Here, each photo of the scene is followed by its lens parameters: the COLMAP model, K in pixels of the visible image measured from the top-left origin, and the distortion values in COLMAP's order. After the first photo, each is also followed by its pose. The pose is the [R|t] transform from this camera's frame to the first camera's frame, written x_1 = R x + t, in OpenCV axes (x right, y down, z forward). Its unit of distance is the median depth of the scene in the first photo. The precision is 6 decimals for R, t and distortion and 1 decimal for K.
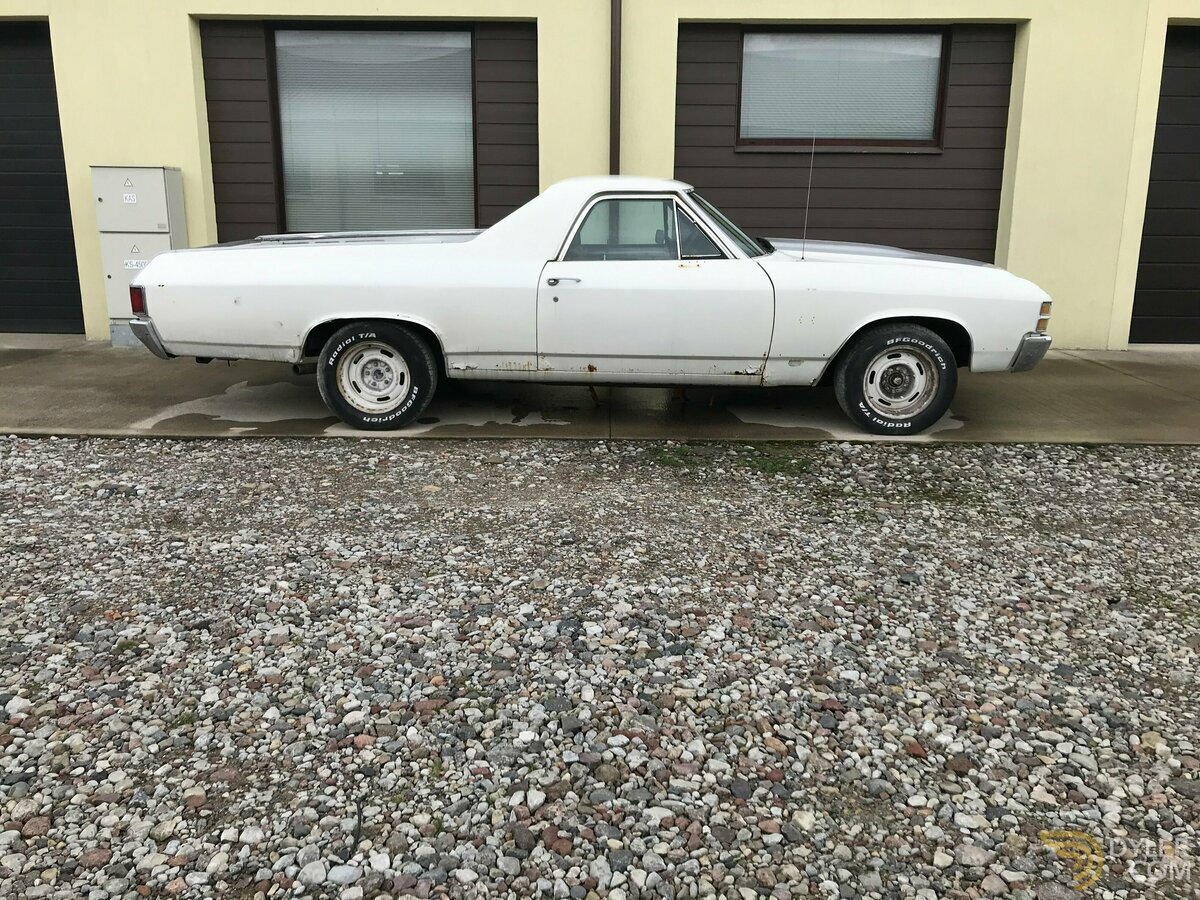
lens RADIAL K [[979.4, 0, 600.0], [0, 979.4, 450.0], [0, 0, 1]] dist [0.005072, 0.013889]
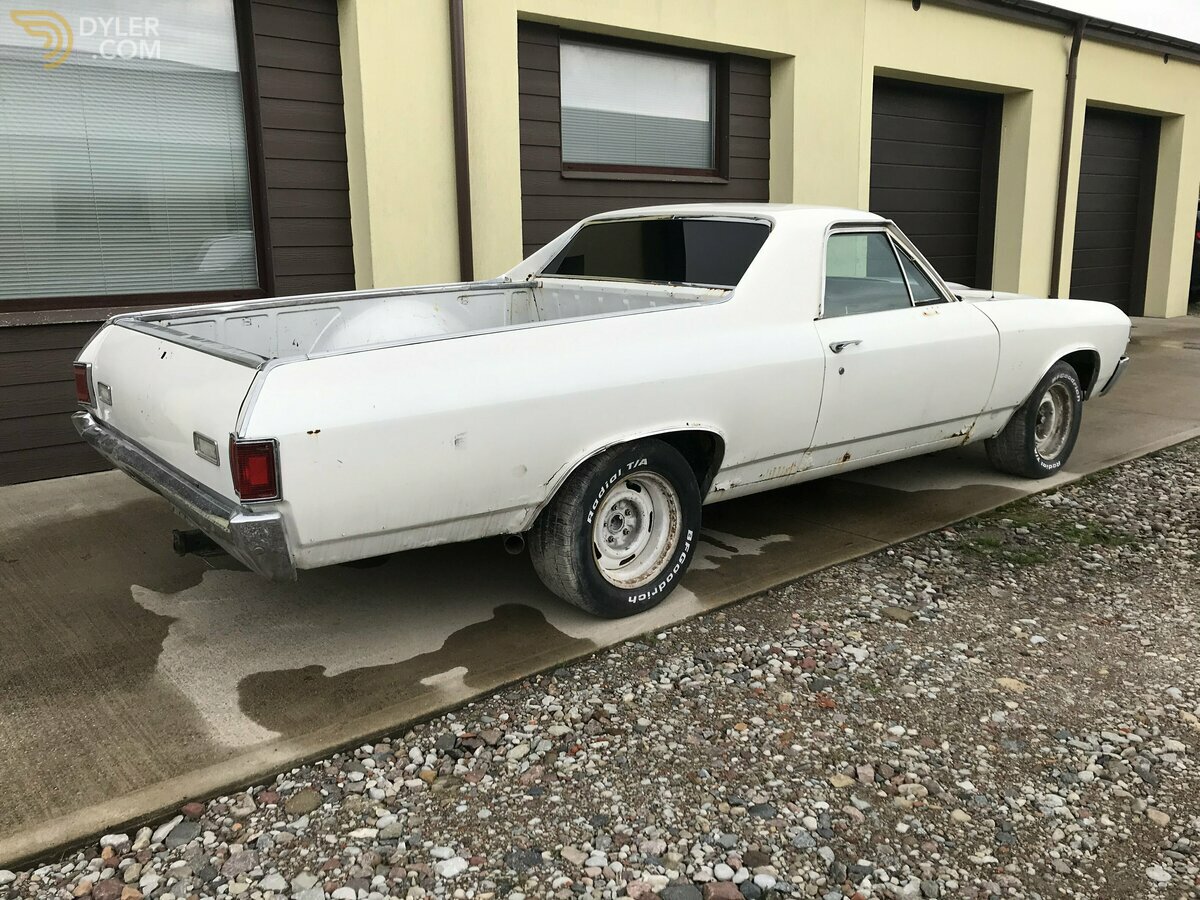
lens RADIAL K [[993.4, 0, 598.8], [0, 993.4, 417.1], [0, 0, 1]] dist [0.015196, 0.007169]
pose [[0.765067, -0.132163, 0.630242, -0.626834], [0.172535, 0.984999, -0.002887, -0.144397], [-0.620407, 0.110948, 0.776393, 0.526831]]
